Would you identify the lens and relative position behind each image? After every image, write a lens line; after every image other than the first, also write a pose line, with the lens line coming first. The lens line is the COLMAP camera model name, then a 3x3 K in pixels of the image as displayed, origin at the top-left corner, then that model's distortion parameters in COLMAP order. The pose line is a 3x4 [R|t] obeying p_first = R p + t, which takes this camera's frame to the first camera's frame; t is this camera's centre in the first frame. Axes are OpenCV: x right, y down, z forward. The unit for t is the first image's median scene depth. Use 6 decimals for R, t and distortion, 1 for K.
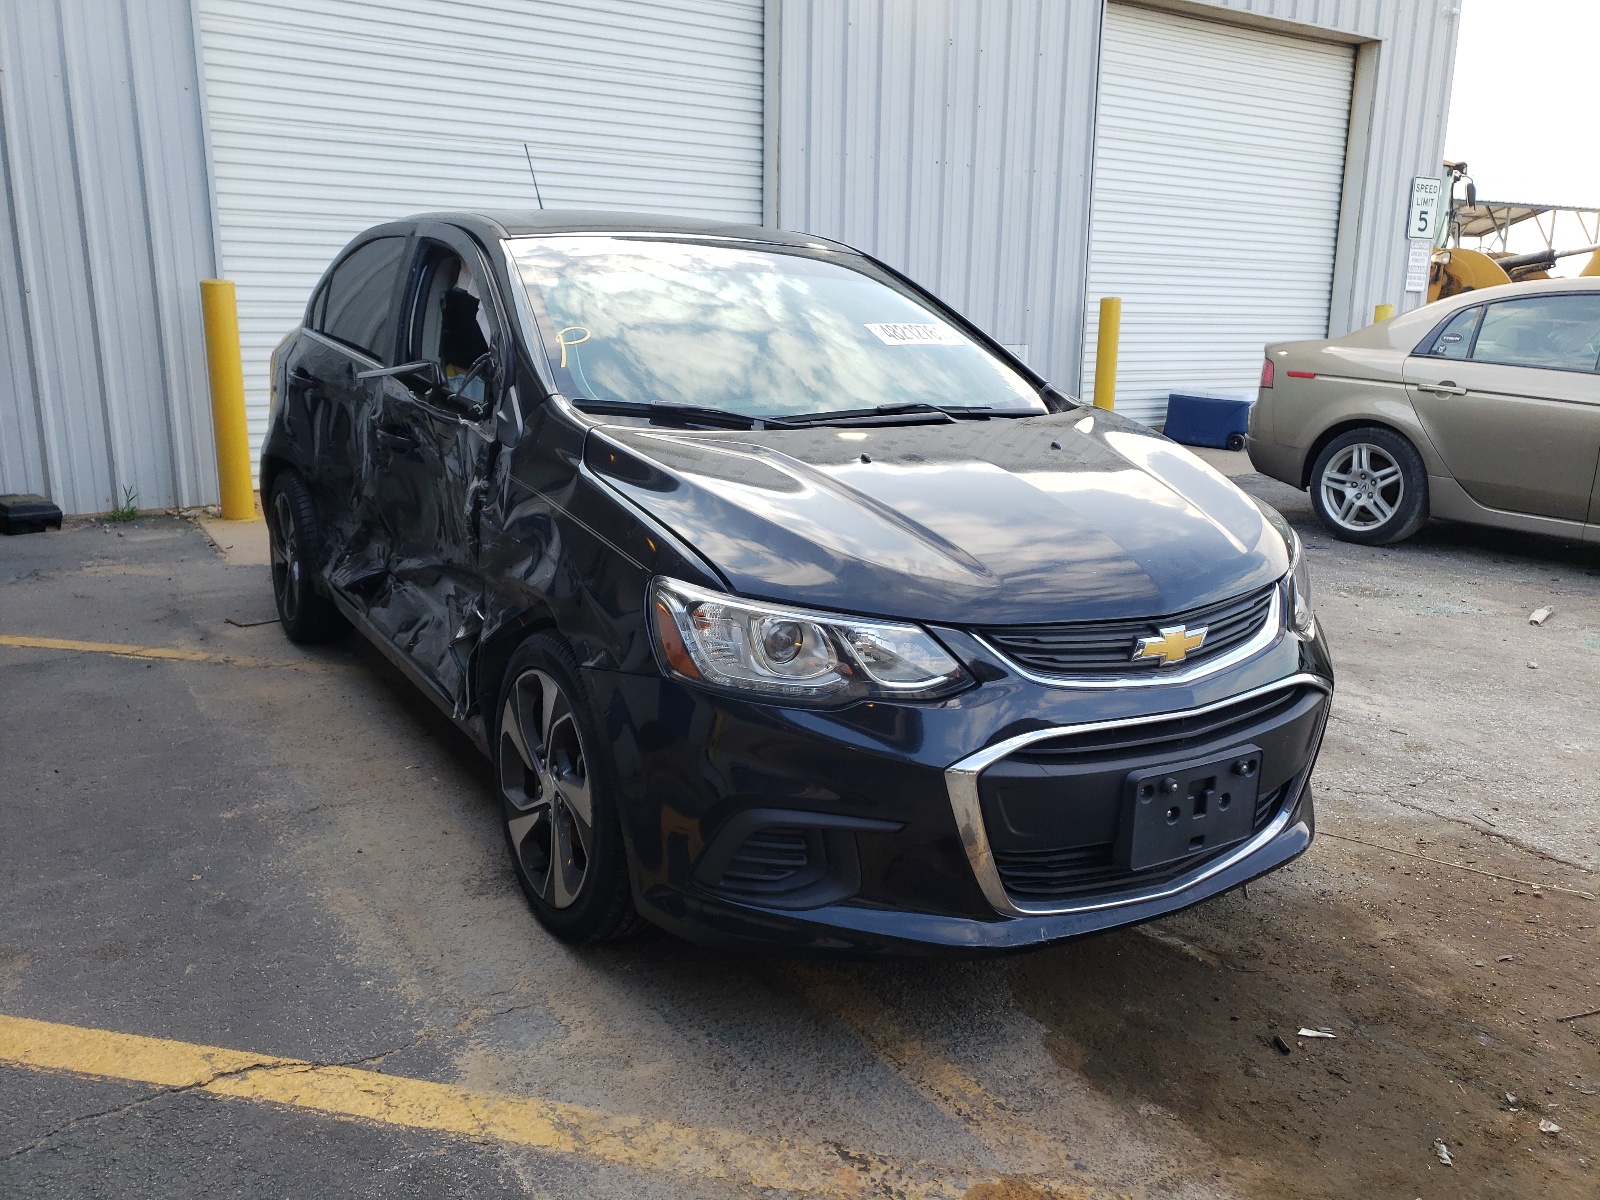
lens RADIAL K [[1285.5, 0, 790.7], [0, 1285.5, 596.4], [0, 0, 1]] dist [0.050811, -0.002482]
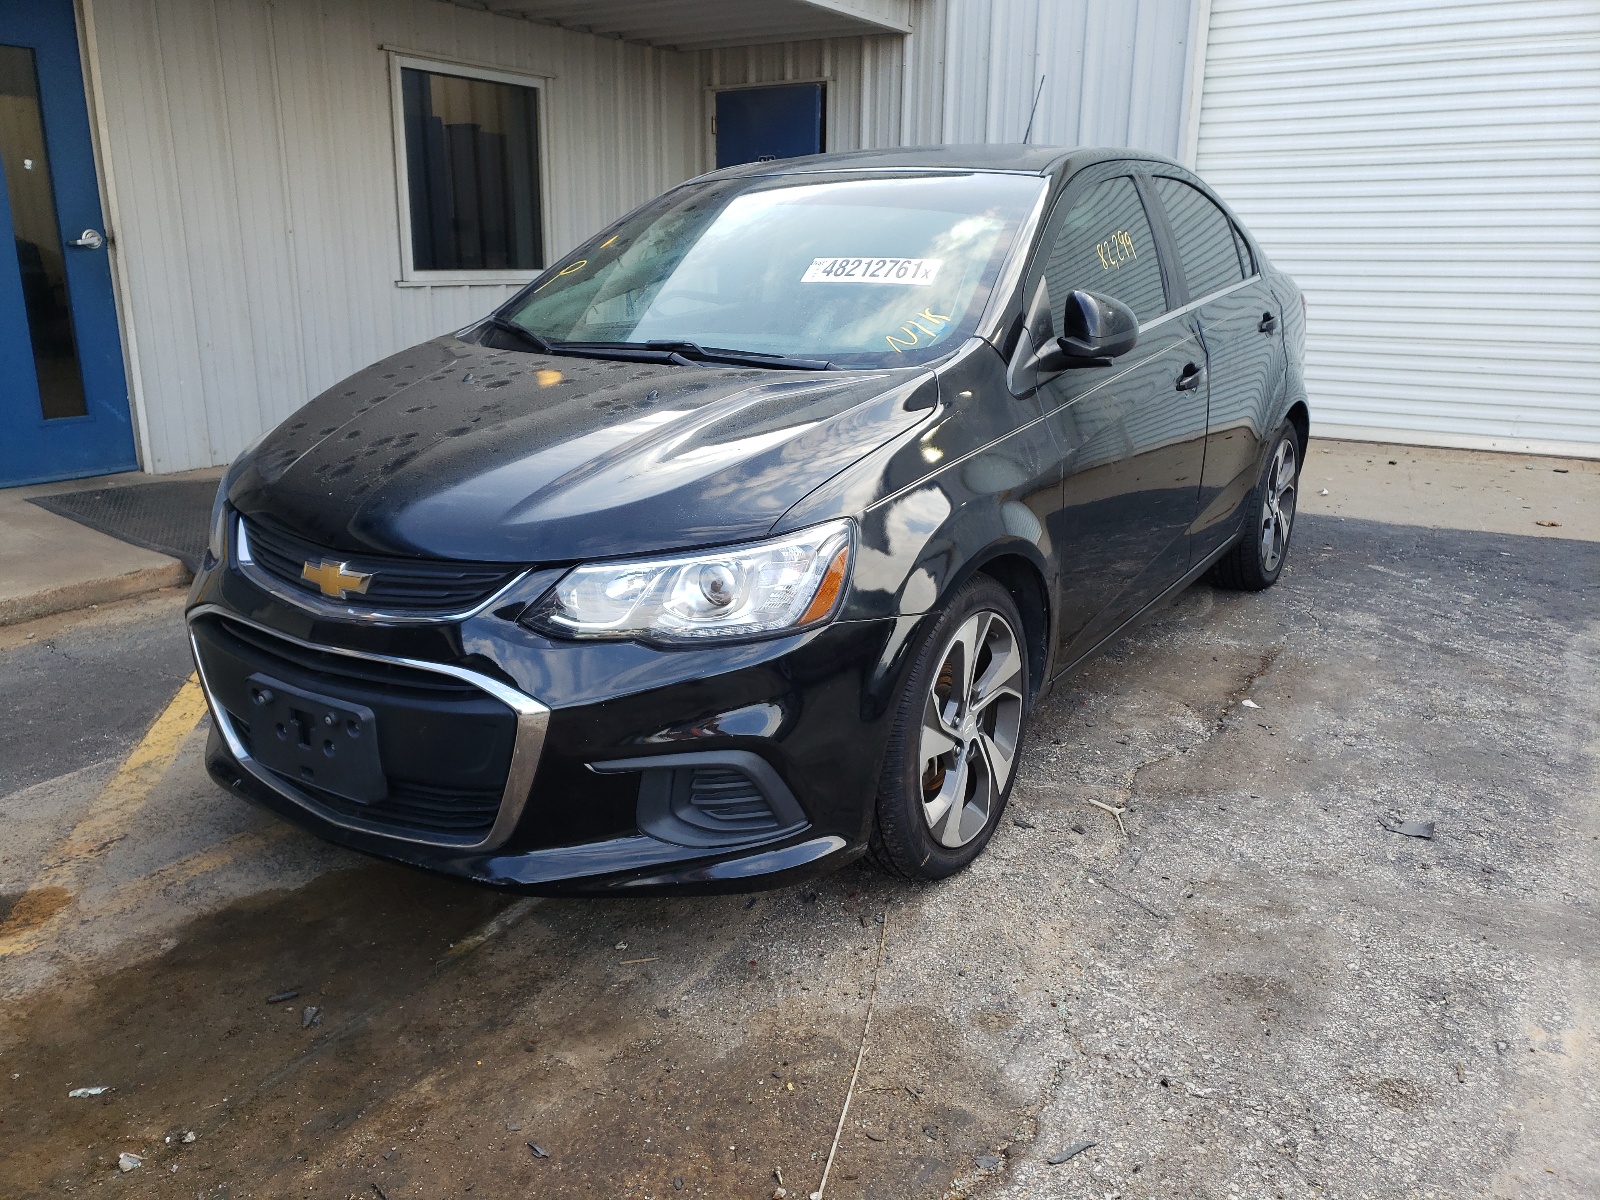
lens RADIAL K [[1285.5, 0, 790.7], [0, 1285.5, 596.4], [0, 0, 1]] dist [0.050811, -0.002482]
pose [[0.374315, 0.225982, -0.899344, 1.375470], [-0.193398, 0.967549, 0.162626, -0.185548], [0.906910, 0.113058, 0.405872, 0.946440]]
